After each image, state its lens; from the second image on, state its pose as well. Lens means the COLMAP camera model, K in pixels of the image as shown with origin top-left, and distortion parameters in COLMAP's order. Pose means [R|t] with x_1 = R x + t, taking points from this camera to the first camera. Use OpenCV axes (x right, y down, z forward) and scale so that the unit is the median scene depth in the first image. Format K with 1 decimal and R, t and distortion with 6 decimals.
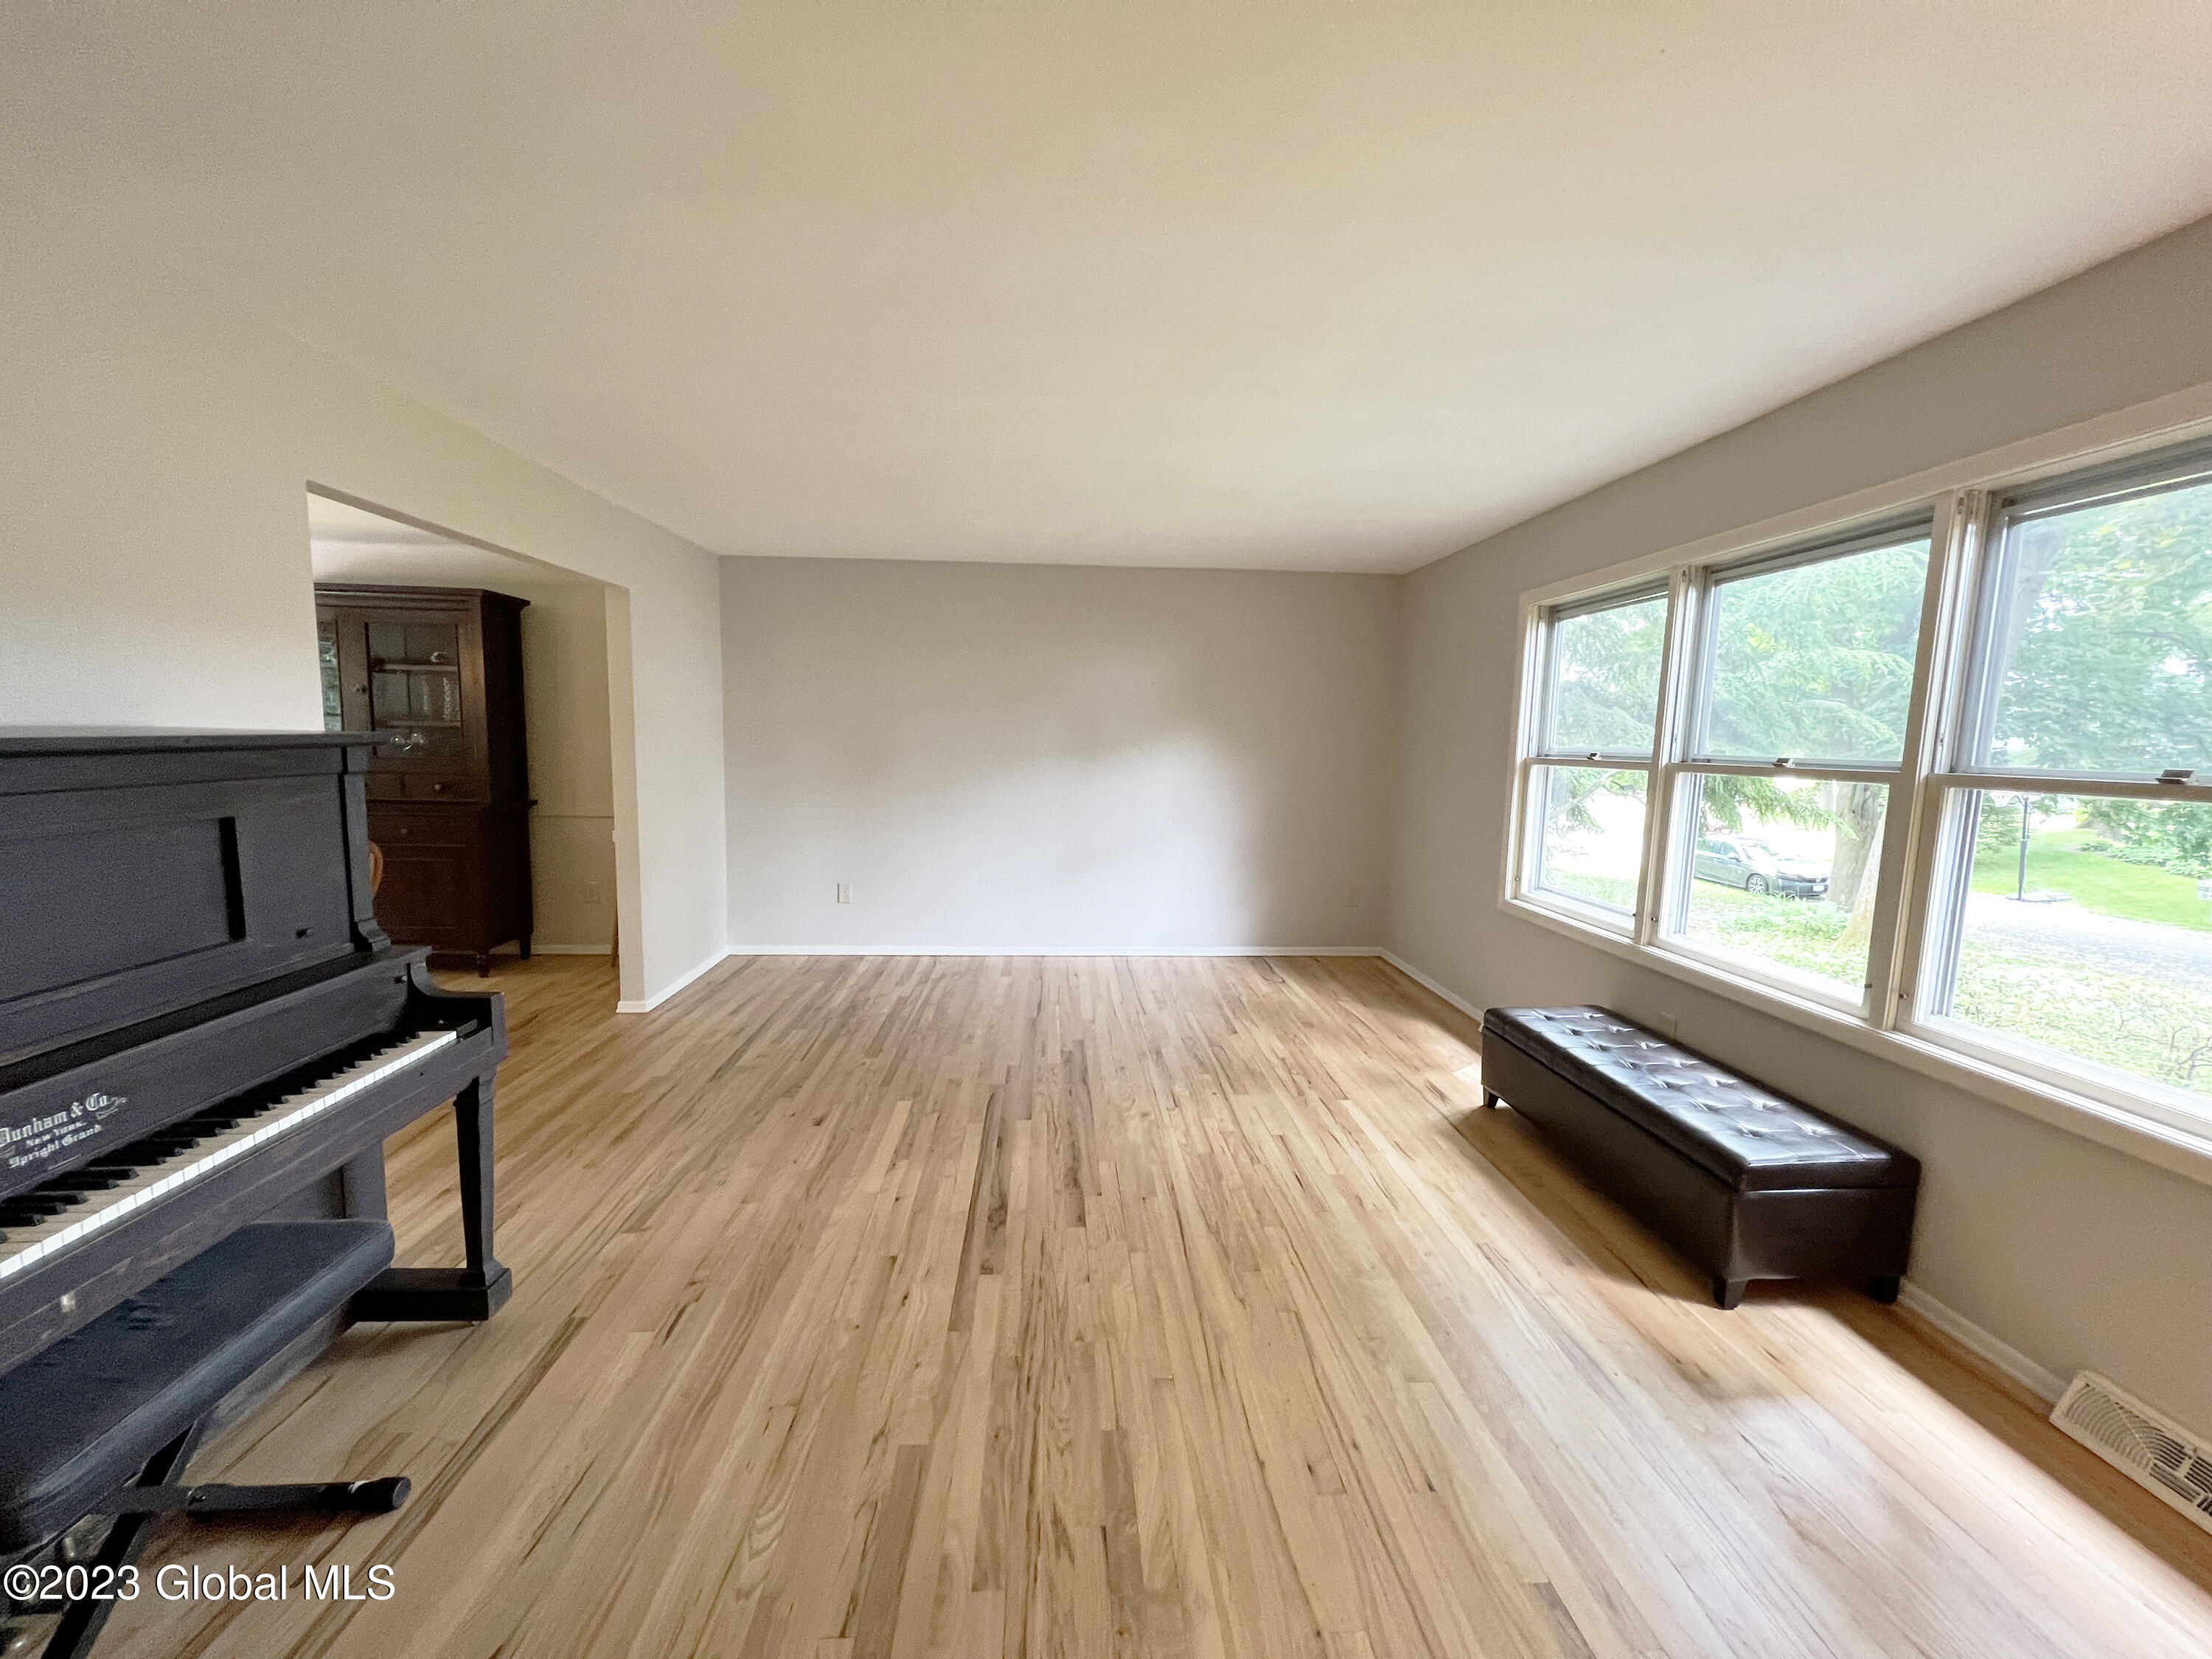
lens RADIAL K [[879.5, 0, 1104.0], [0, 879.5, 834.2], [0, 0, 1]] dist [-0.000608, -0.000053]
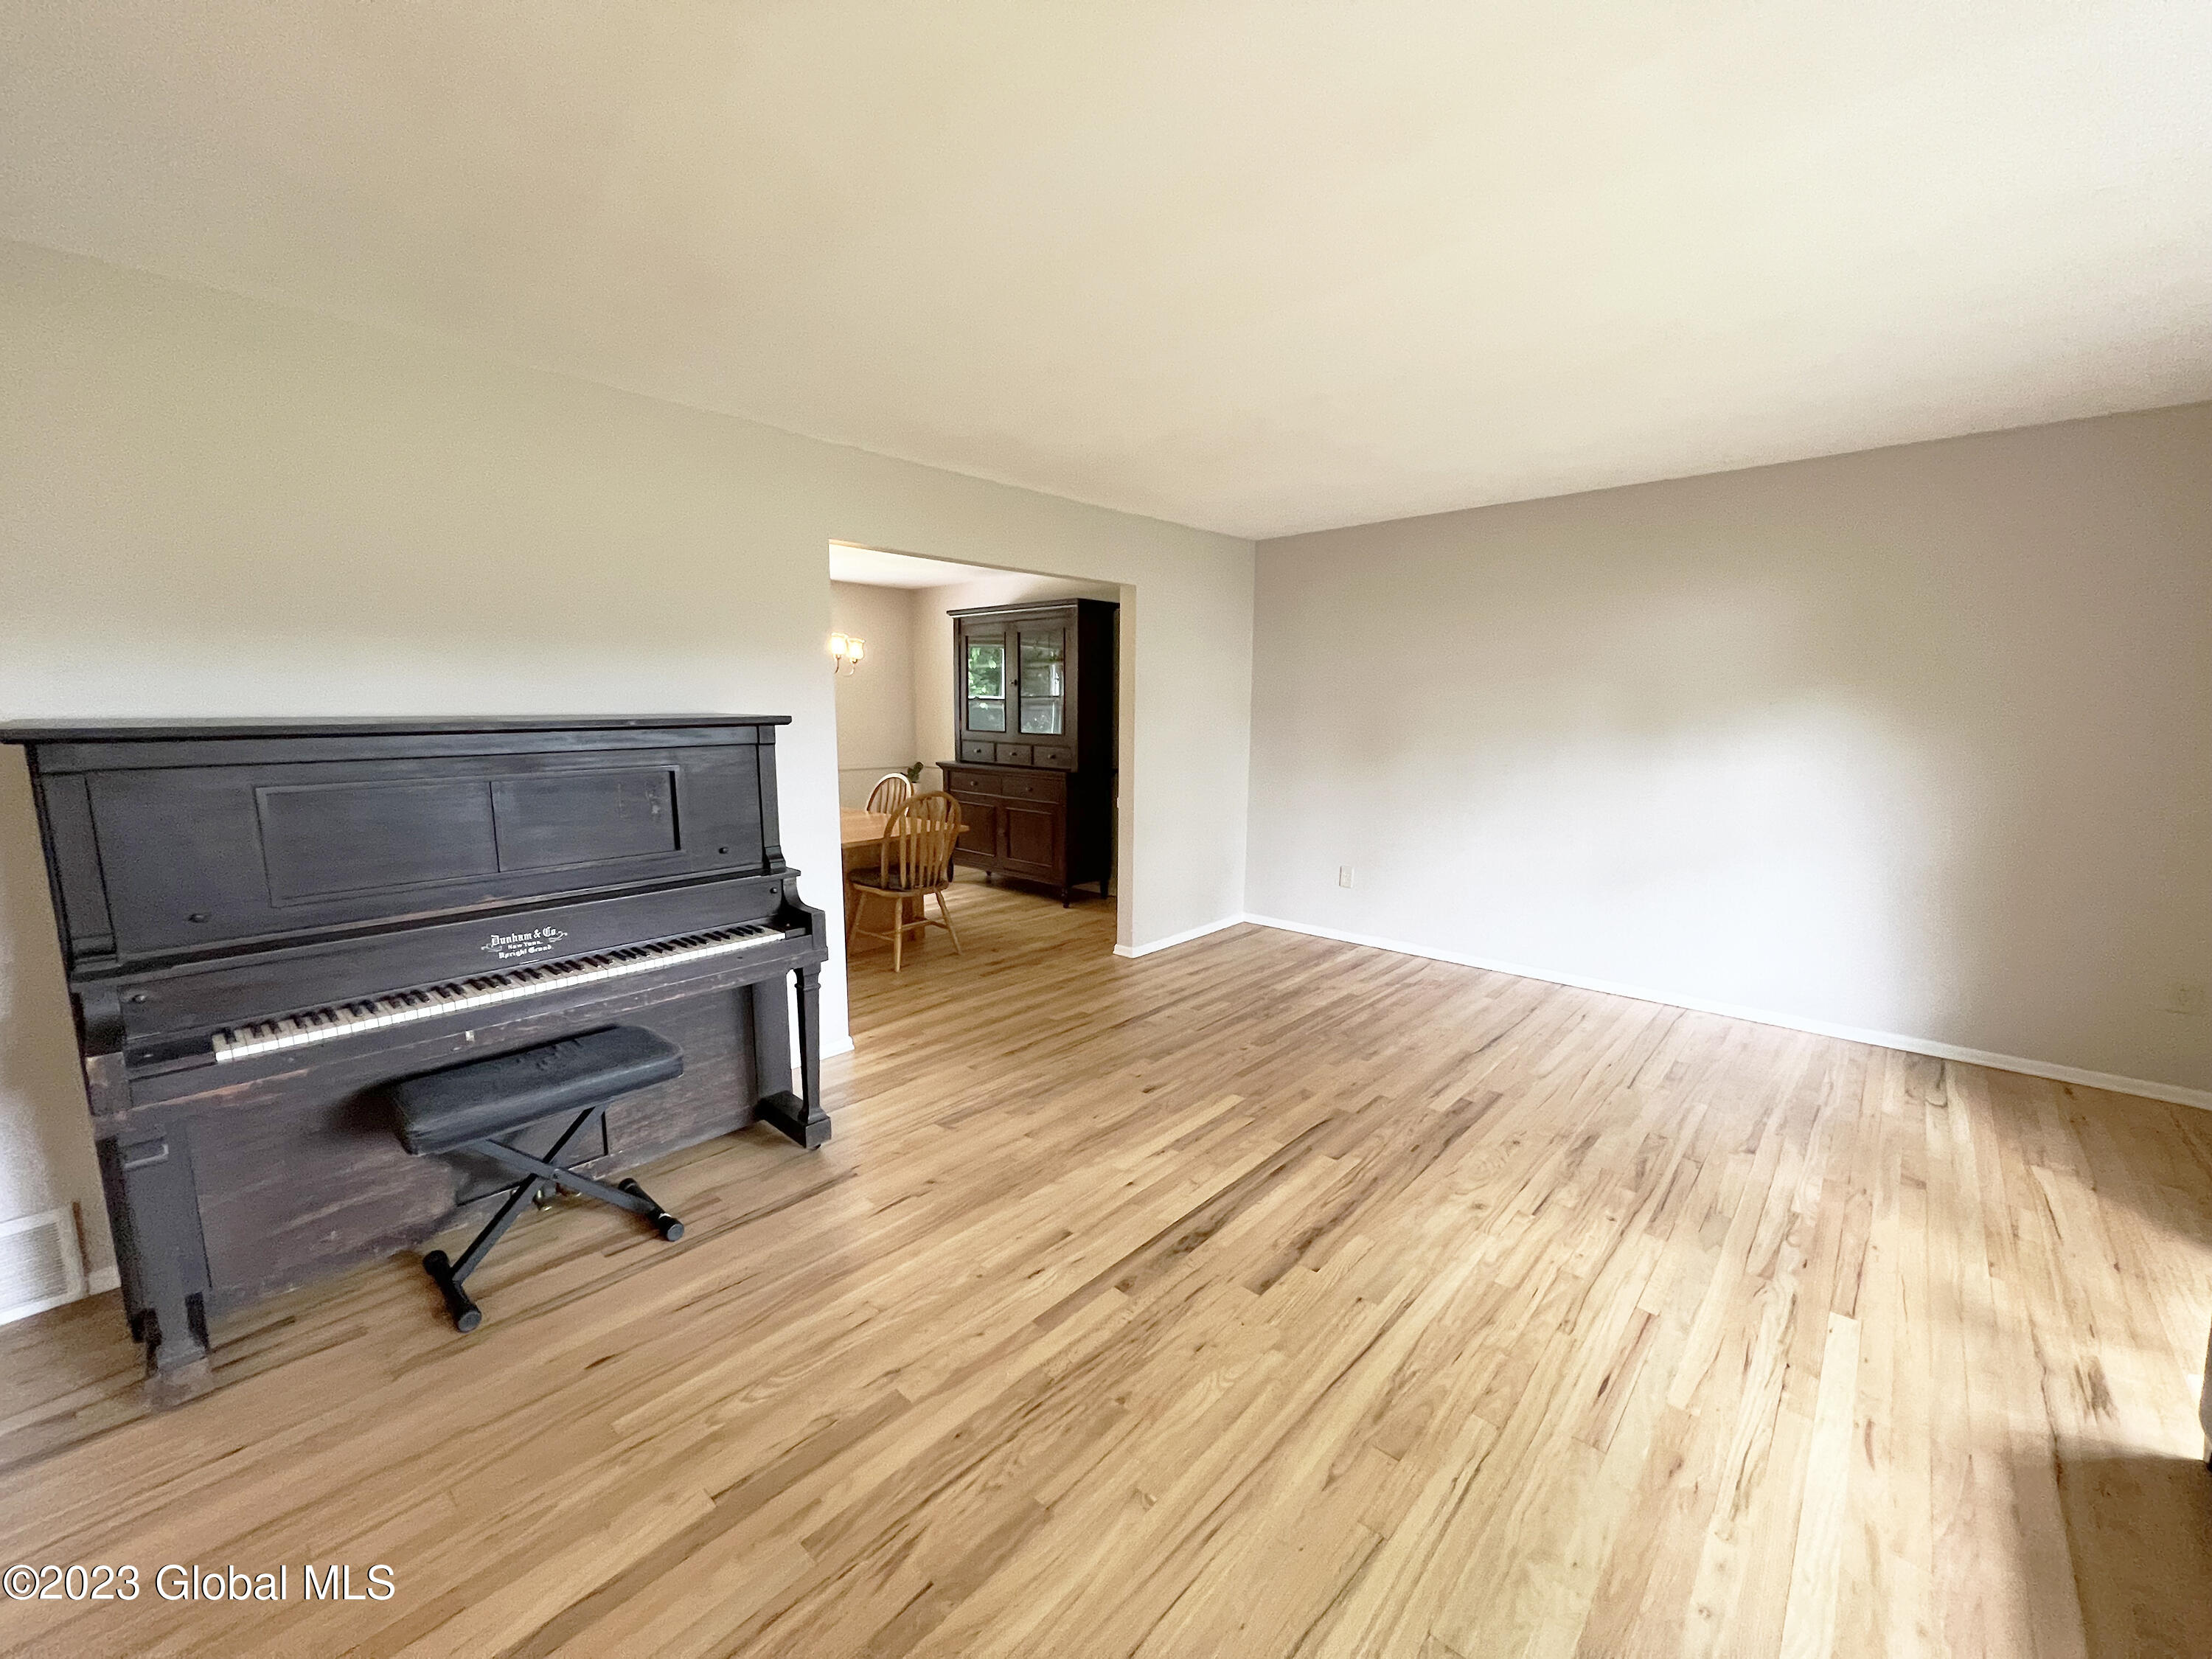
lens RADIAL K [[880.7, 0, 1119.2], [0, 880.7, 831.8], [0, 0, 1]] dist [-0.008935, 0.005160]
pose [[0.698472, 0.086732, -0.710362, 0.361810], [-0.070486, 0.996140, 0.052318, -0.026277], [0.712157, 0.013528, 0.701890, 0.246991]]
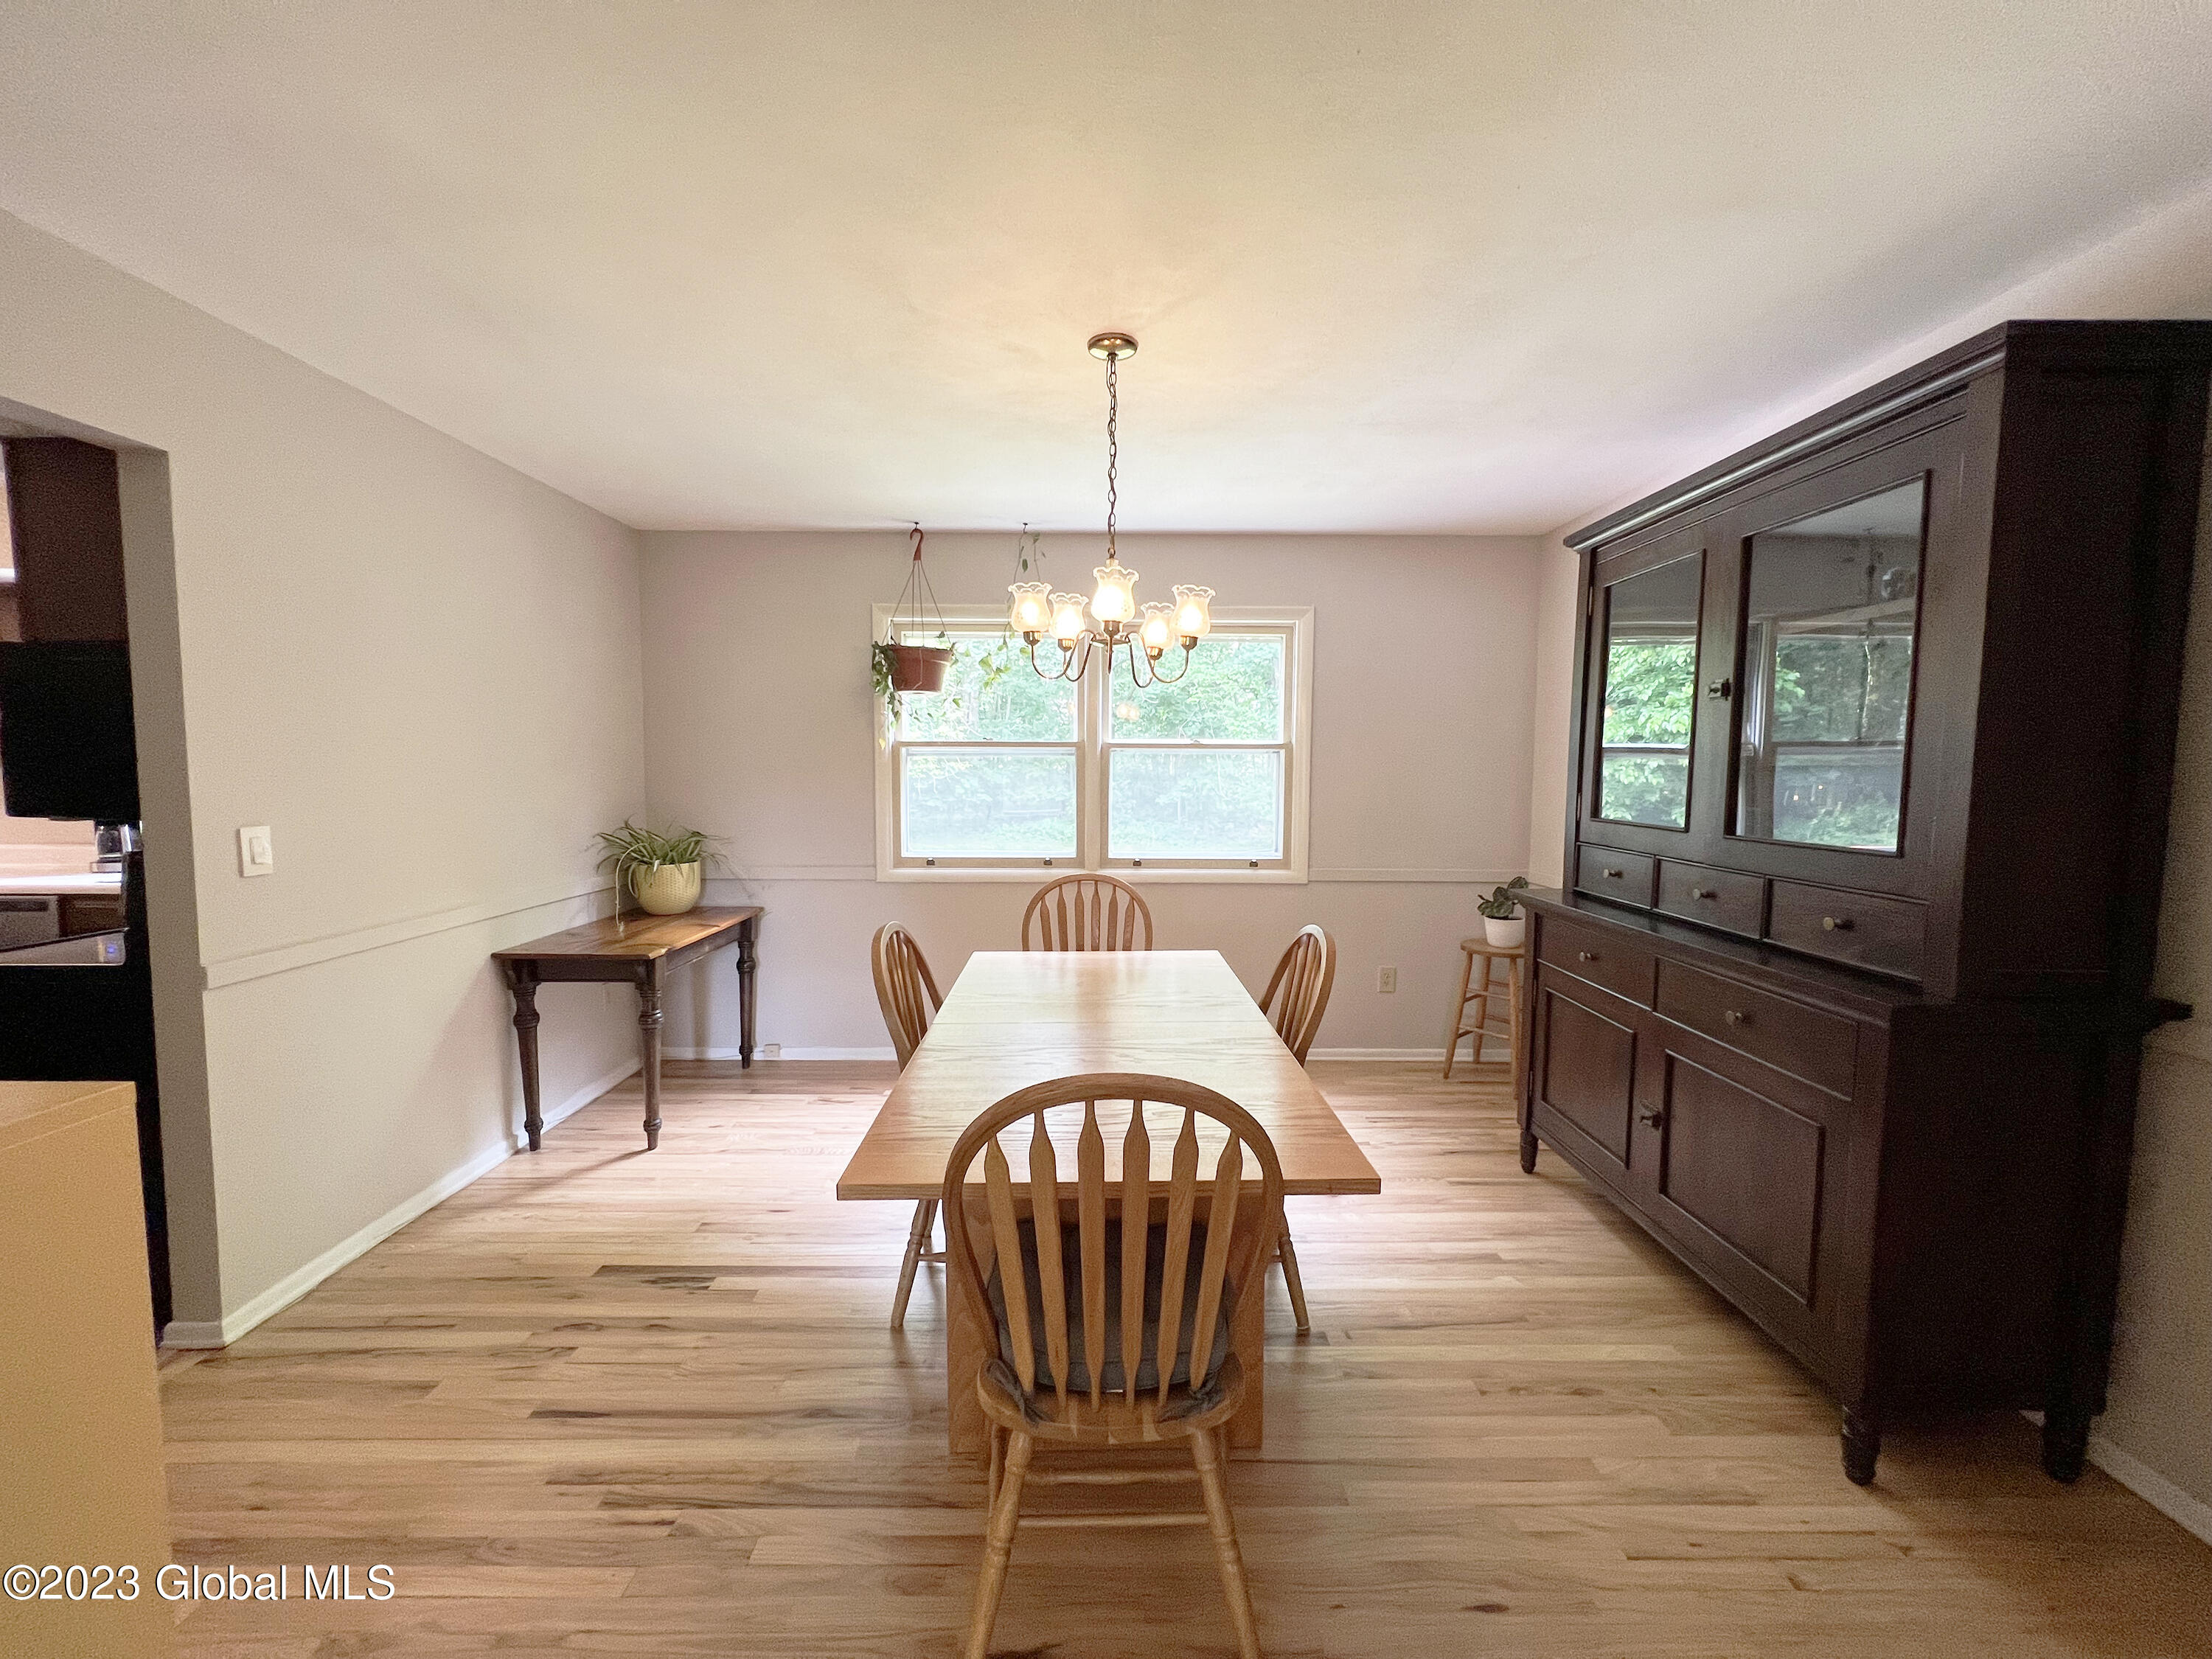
lens RADIAL K [[880.7, 0, 1119.2], [0, 880.7, 831.8], [0, 0, 1]] dist [-0.008935, 0.005160]
pose [[-0.020126, 0.053508, -0.998365, -0.553102], [-0.123102, 0.990836, 0.055586, -0.113782], [0.992190, 0.124020, -0.013355, 1.031874]]
